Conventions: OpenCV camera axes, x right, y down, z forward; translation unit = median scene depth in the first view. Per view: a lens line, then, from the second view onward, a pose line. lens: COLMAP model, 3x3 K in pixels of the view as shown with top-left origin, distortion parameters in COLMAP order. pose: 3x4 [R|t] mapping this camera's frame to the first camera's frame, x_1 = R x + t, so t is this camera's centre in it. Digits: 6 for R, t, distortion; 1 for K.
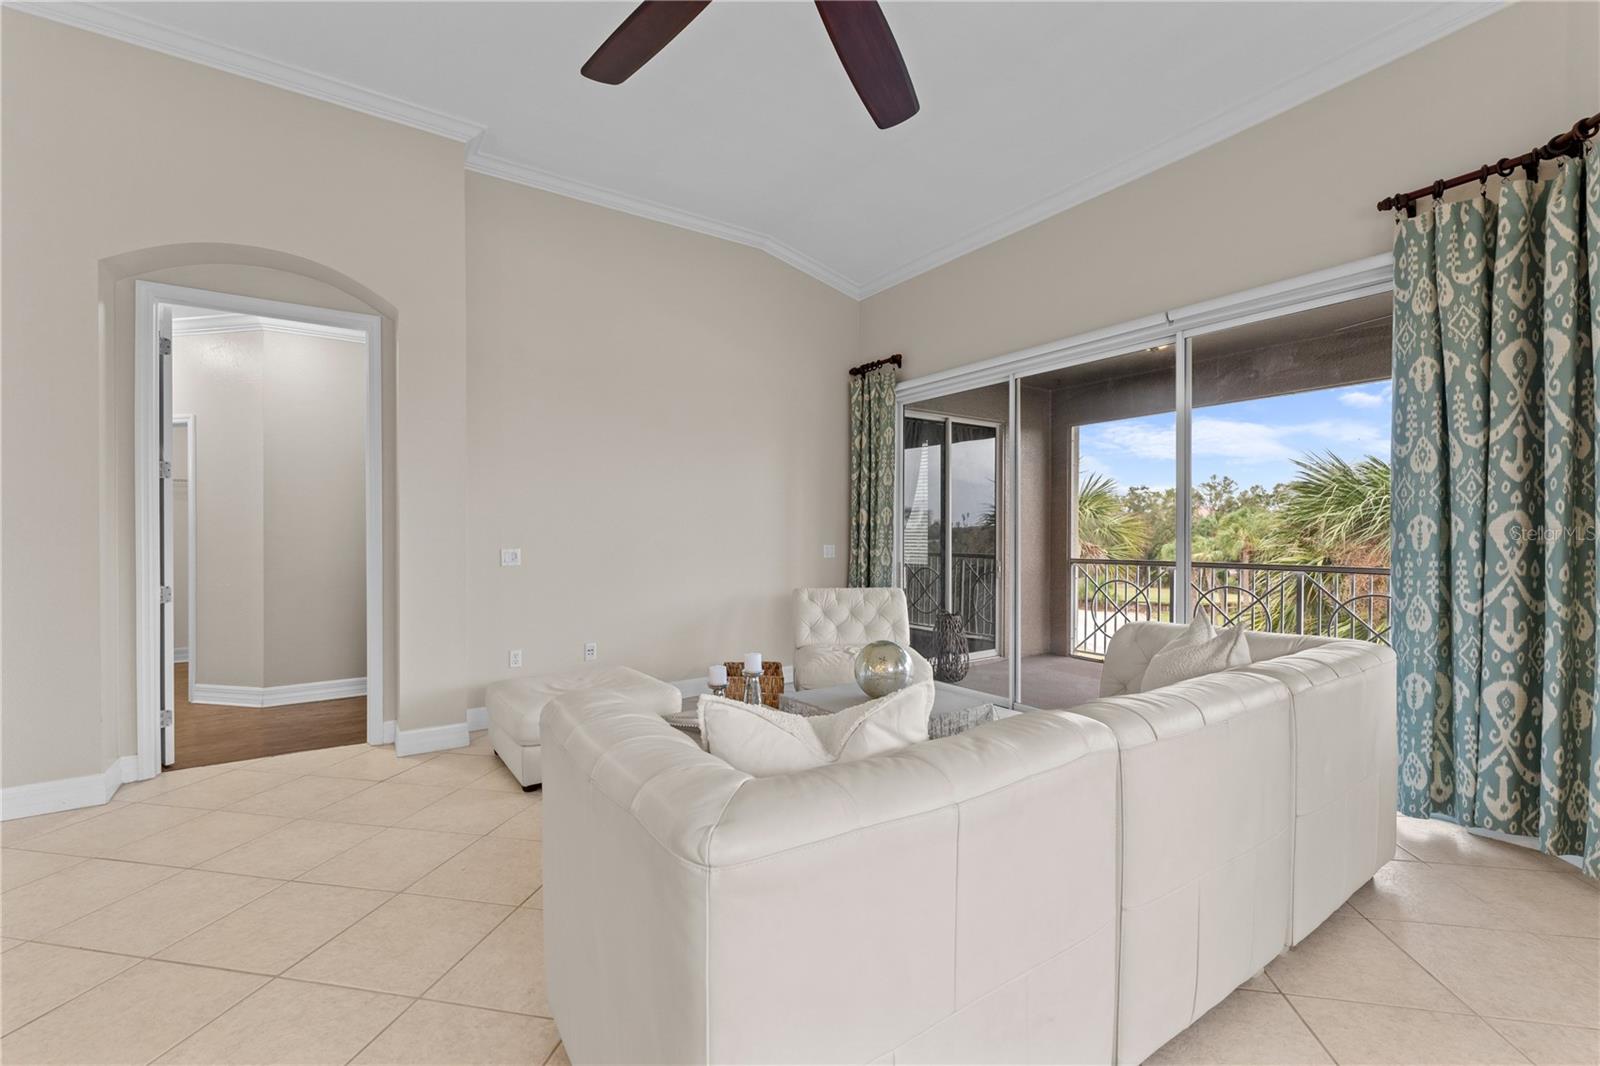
lens RADIAL K [[673.3, 0, 792.6], [0, 673.3, 532.5], [0, 0, 1]] dist [-0.003487, 0.000241]
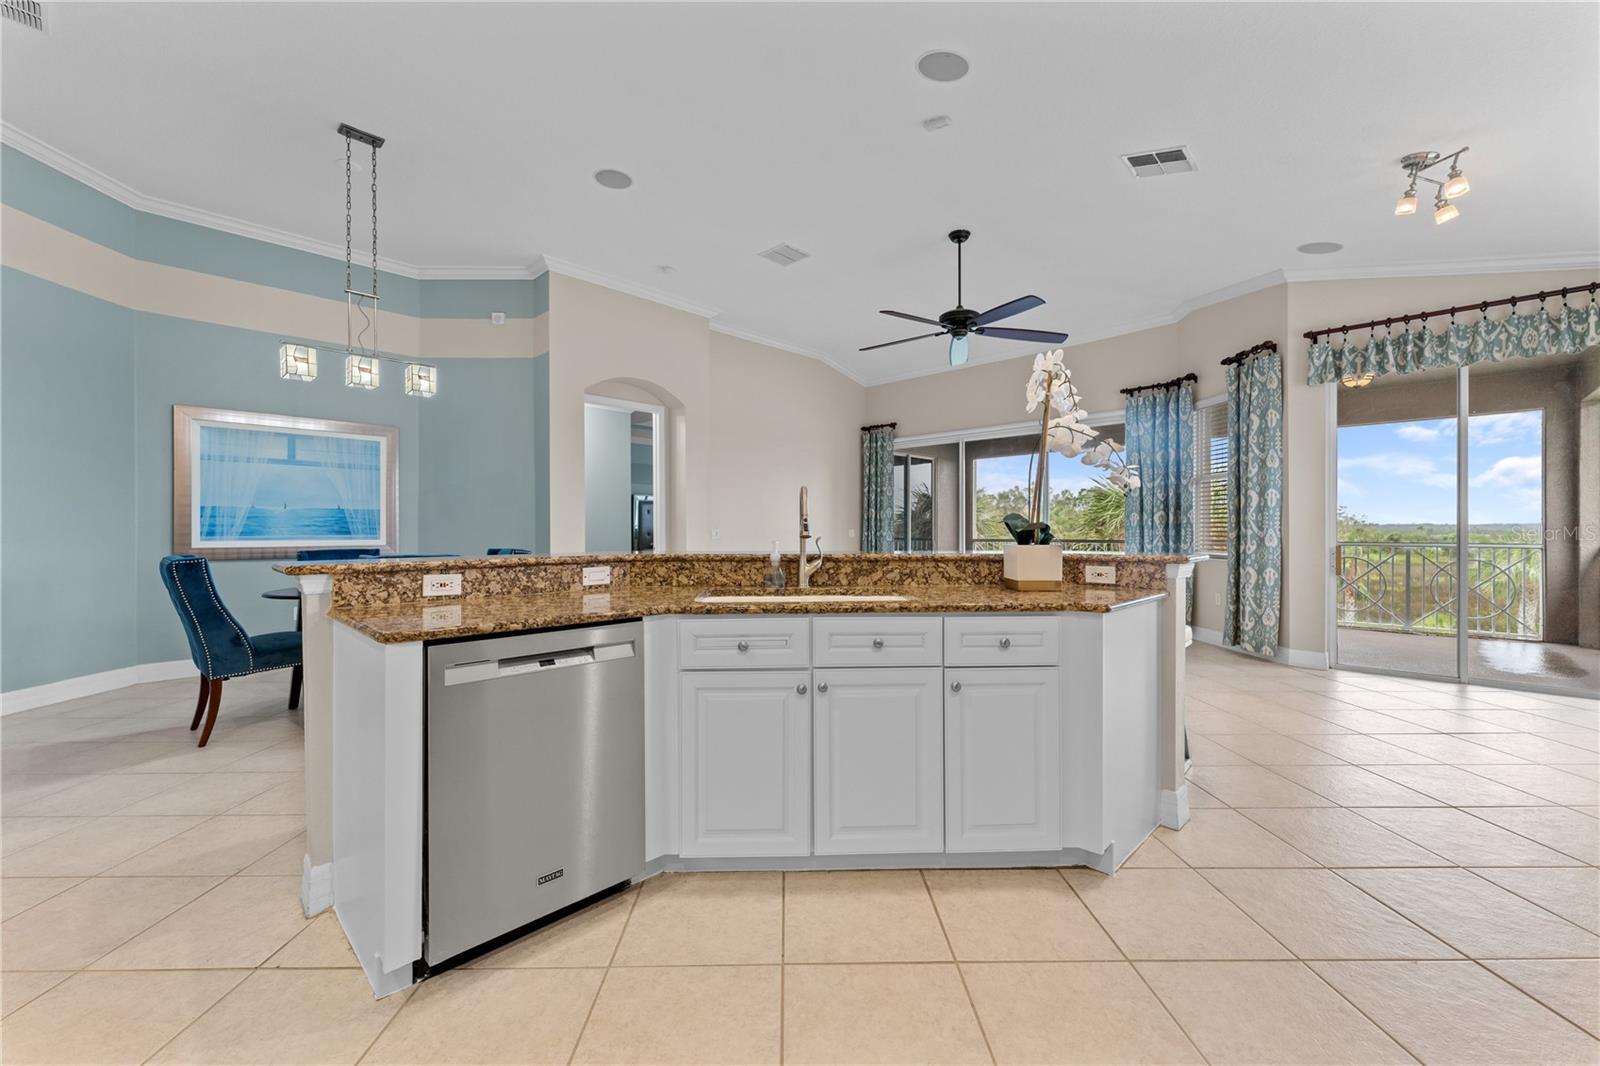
lens RADIAL K [[640.3, 0, 794.6], [0, 640.3, 529.4], [0, 0, 1]] dist [0.004549, 0.000090]
pose [[0.979225, -0.001534, 0.202771, -0.688588], [0.001694, 0.999998, -0.000616, 0.030459], [-0.202770, 0.000947, 0.979226, -0.935962]]
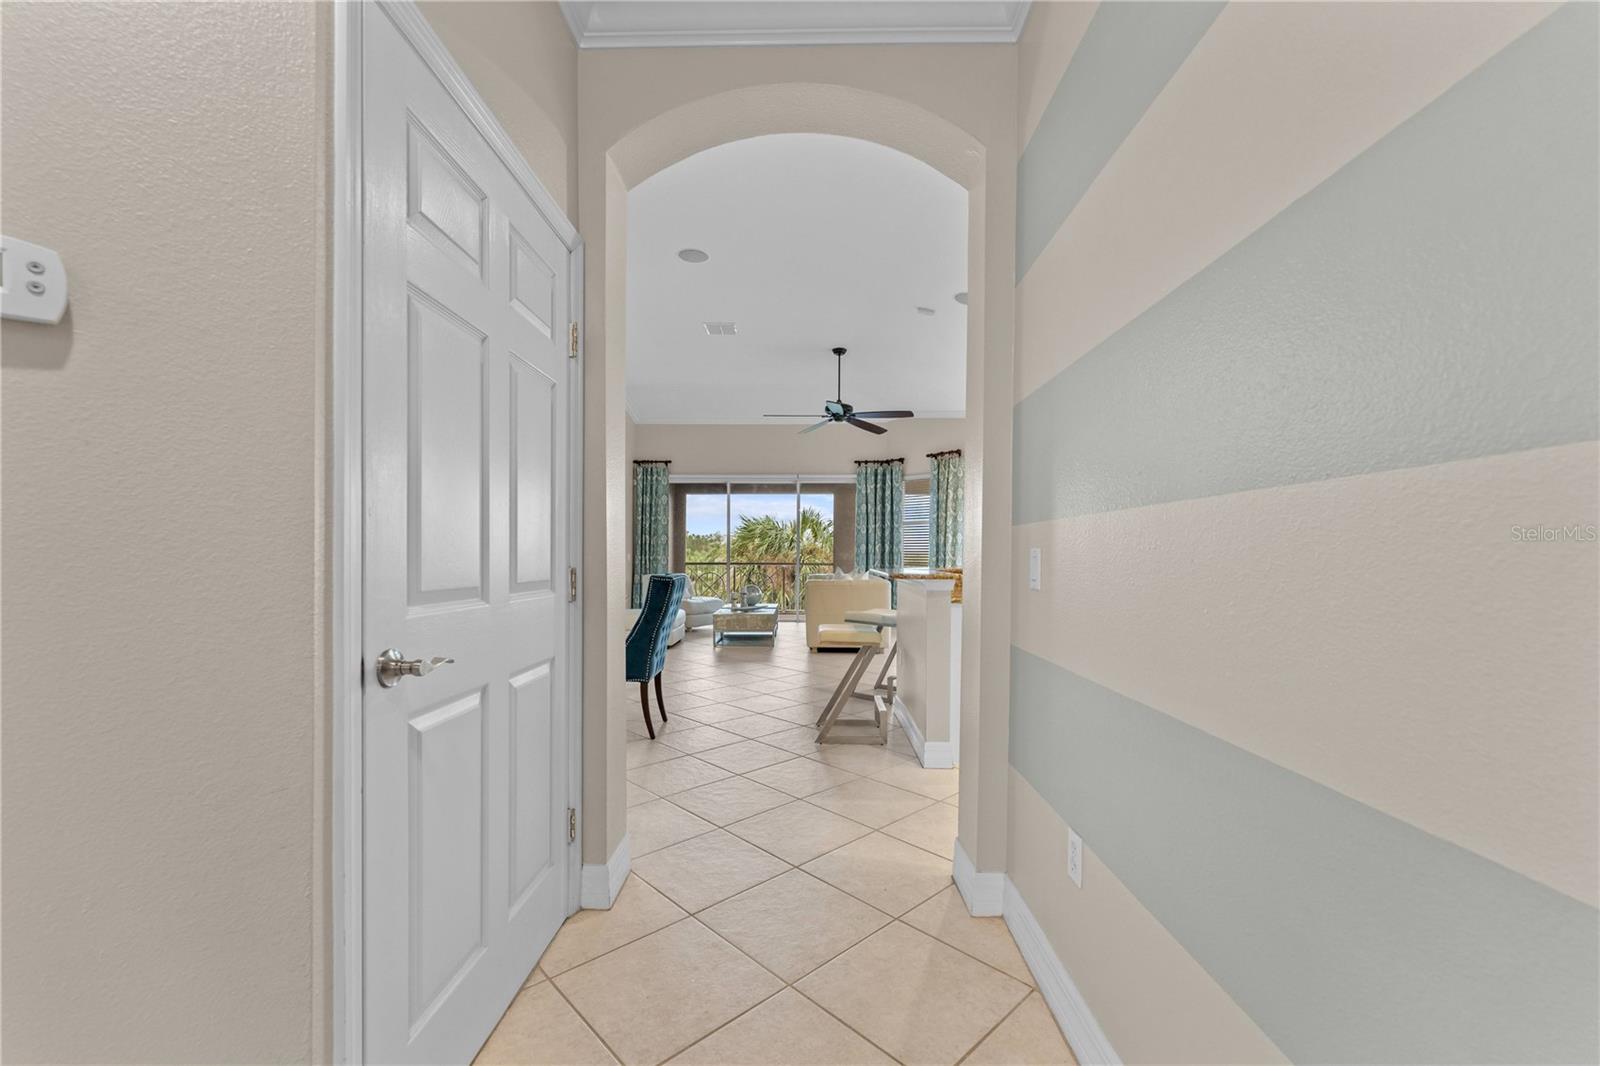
lens RADIAL K [[640.3, 0, 804.6], [0, 640.3, 561.9], [0, 0, 1]] dist [0.004549, 0.000090]
pose [[0.570445, -0.008293, 0.821294, -1.848185], [-0.005066, 0.999894, 0.013615, 0.022514], [-0.821320, -0.011927, 0.570343, -0.681026]]
